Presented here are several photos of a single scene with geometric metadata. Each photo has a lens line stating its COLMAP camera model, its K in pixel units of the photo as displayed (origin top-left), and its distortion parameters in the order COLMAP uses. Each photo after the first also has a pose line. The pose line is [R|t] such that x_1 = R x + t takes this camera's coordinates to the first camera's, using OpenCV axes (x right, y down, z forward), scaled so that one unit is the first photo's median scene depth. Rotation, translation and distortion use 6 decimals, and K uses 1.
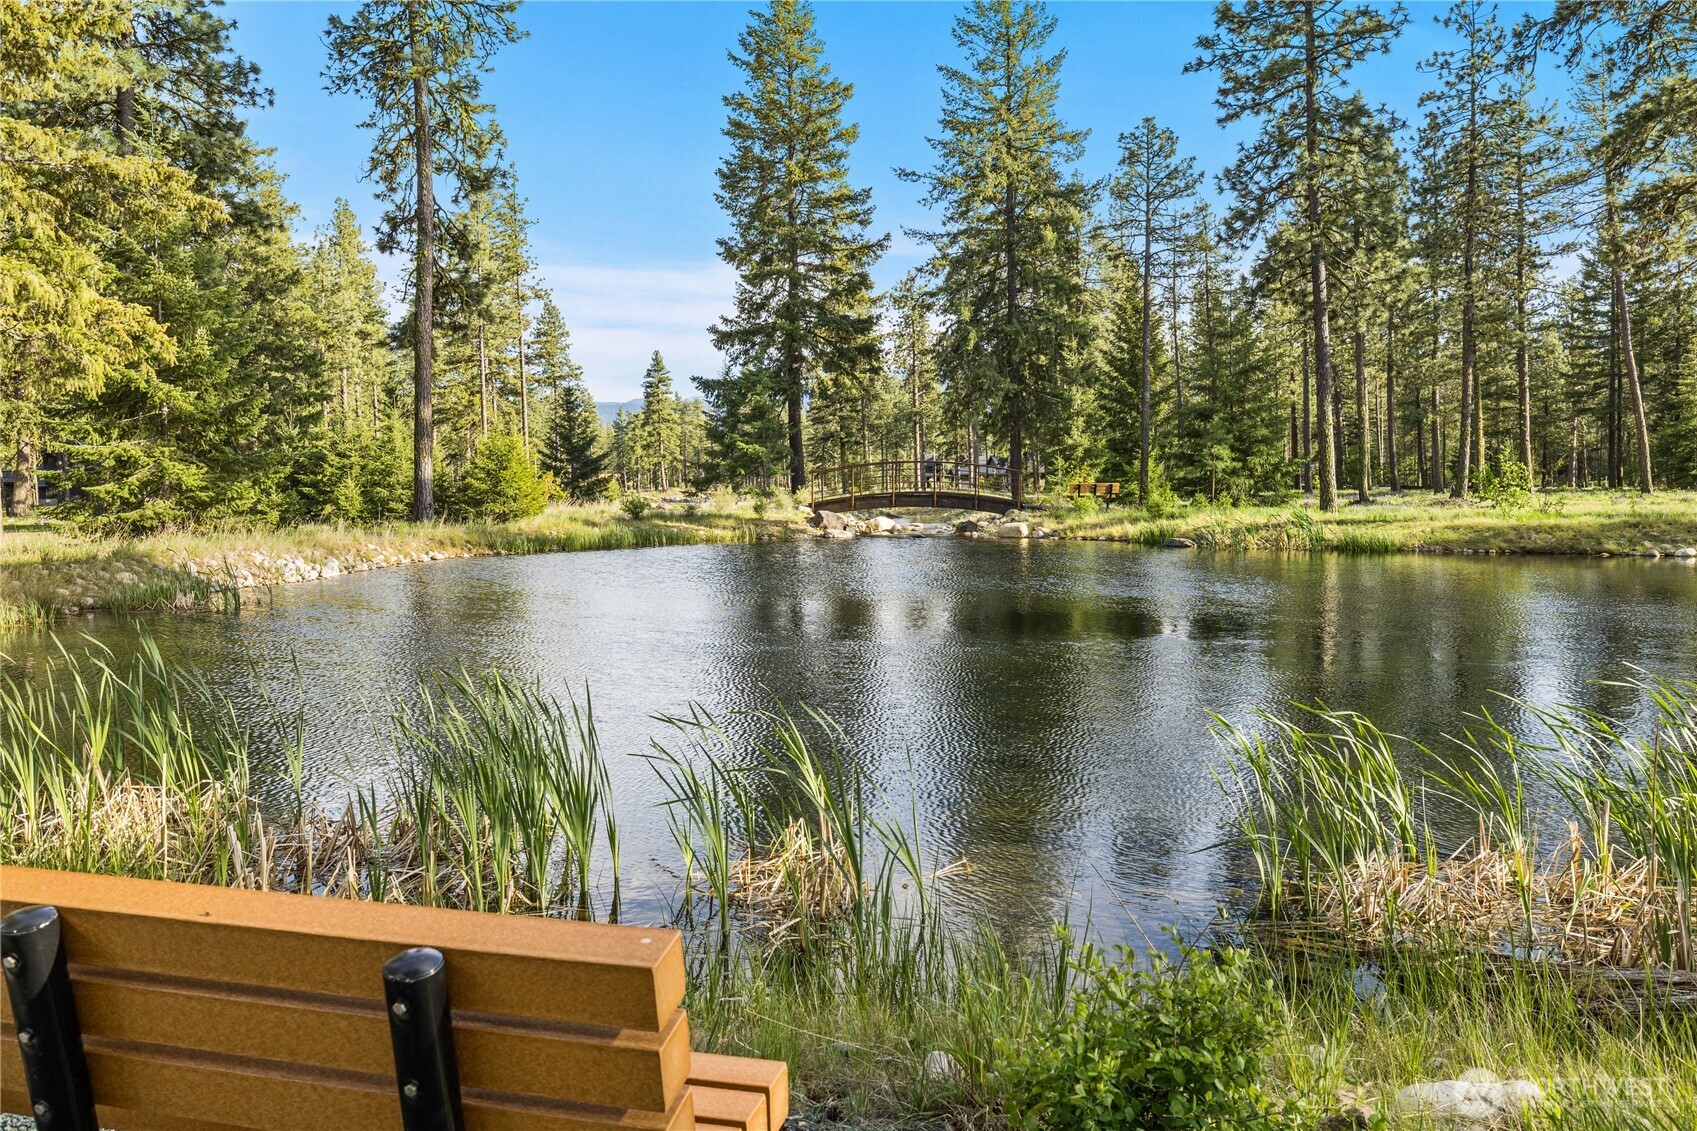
lens RADIAL K [[1301.4, 0, 848.5], [0, 1301.4, 565.5], [0, 0, 1]] dist [-0.004614, -0.007949]
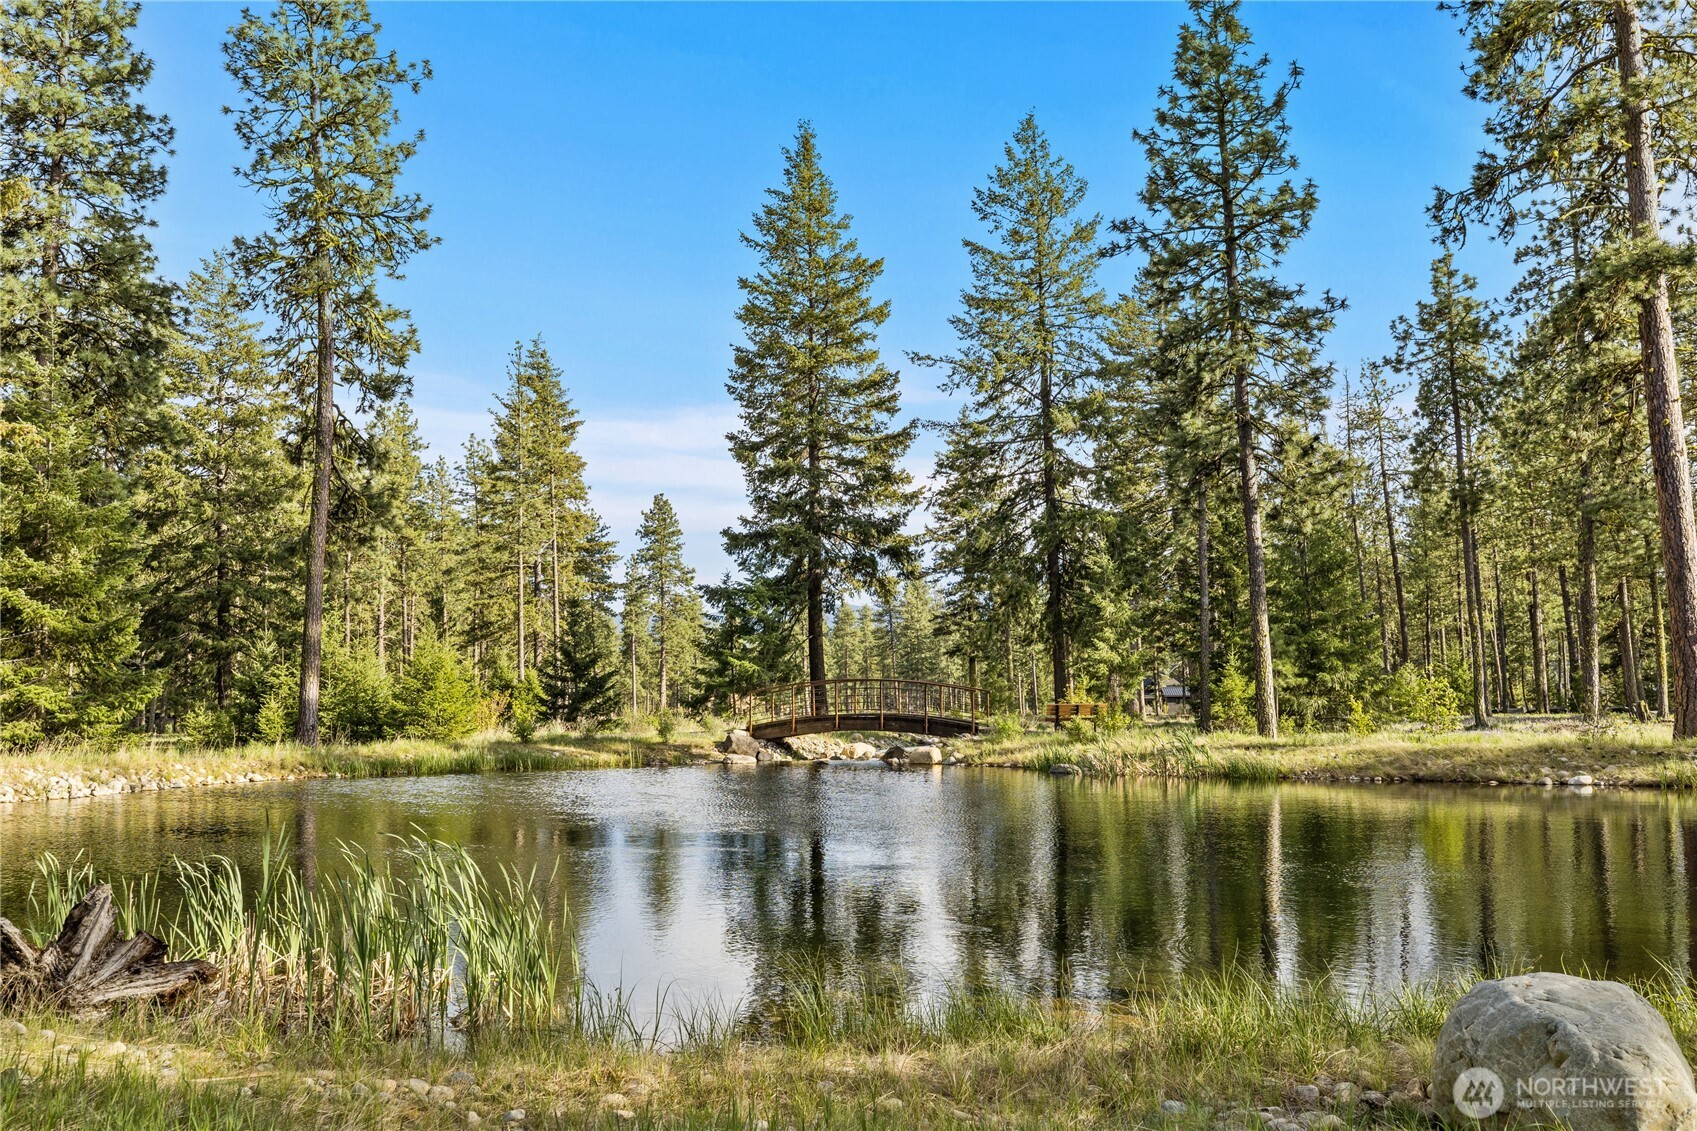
lens RADIAL K [[1610.2, 0, 848.5], [0, 1610.2, 565.5], [0, 0, 1]] dist [-0.000069, 0.003066]
pose [[0.990495, -0.012852, -0.136949, 0.142977], [-0.007900, 0.988666, -0.149922, 0.006192], [0.137324, 0.149579, 0.979167, -0.068653]]
